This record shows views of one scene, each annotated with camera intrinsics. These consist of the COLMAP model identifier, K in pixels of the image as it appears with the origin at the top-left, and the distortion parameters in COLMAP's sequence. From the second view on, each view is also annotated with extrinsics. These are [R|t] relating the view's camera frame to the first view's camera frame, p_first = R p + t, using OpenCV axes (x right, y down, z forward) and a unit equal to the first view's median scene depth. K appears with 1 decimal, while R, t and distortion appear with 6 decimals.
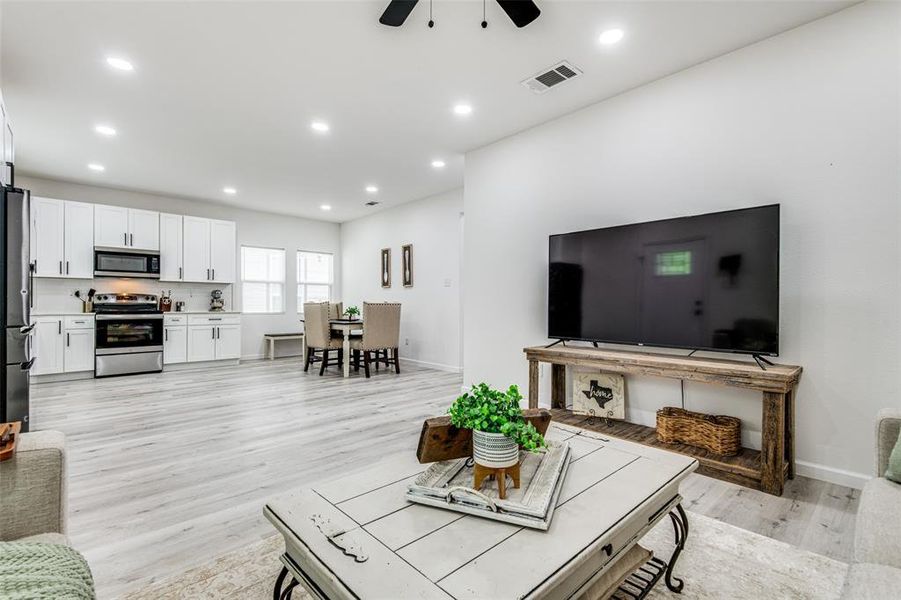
lens RADIAL K [[406.3, 0, 449.5], [0, 406.3, 301.2], [0, 0, 1]] dist [-0.001542, -0.000484]
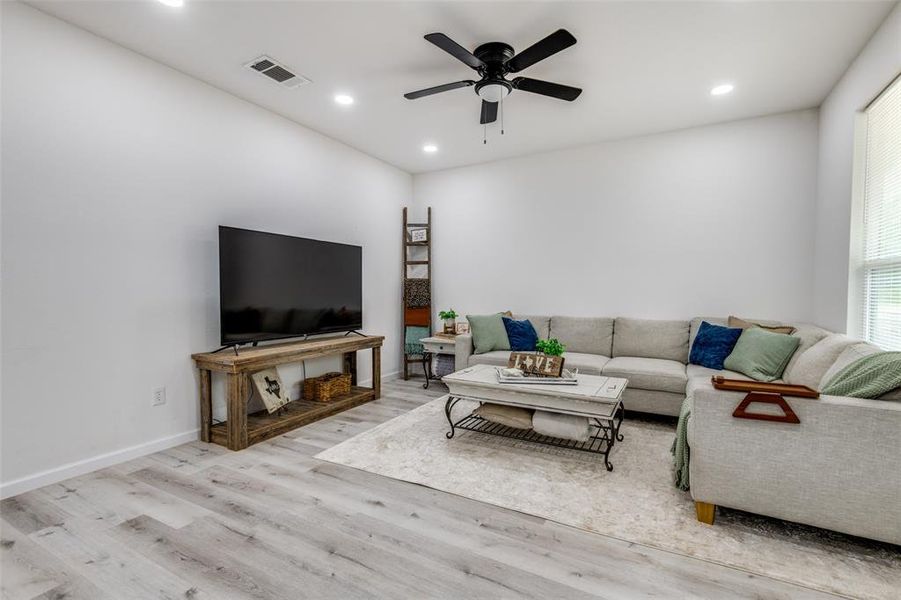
lens RADIAL K [[406.3, 0, 449.5], [0, 406.3, 301.2], [0, 0, 1]] dist [-0.001542, -0.000484]
pose [[-0.304813, -0.030486, 0.951924, -0.388468], [-0.005536, 0.999527, 0.030238, -0.017966], [-0.952396, 0.003947, -0.304837, 0.429664]]
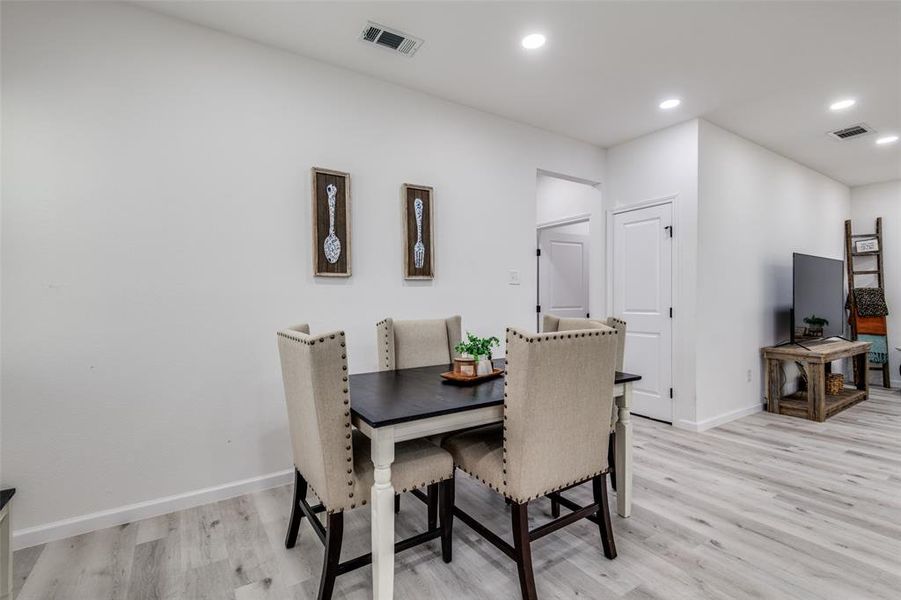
lens RADIAL K [[433.4, 0, 454.0], [0, 433.4, 291.3], [0, 0, 1]] dist [0.018677, -0.000066]
pose [[0.143125, 0.012884, 0.989621, -0.614999], [-0.001593, 0.999917, -0.012788, -0.019138], [-0.989703, 0.000254, 0.143134, 0.975123]]
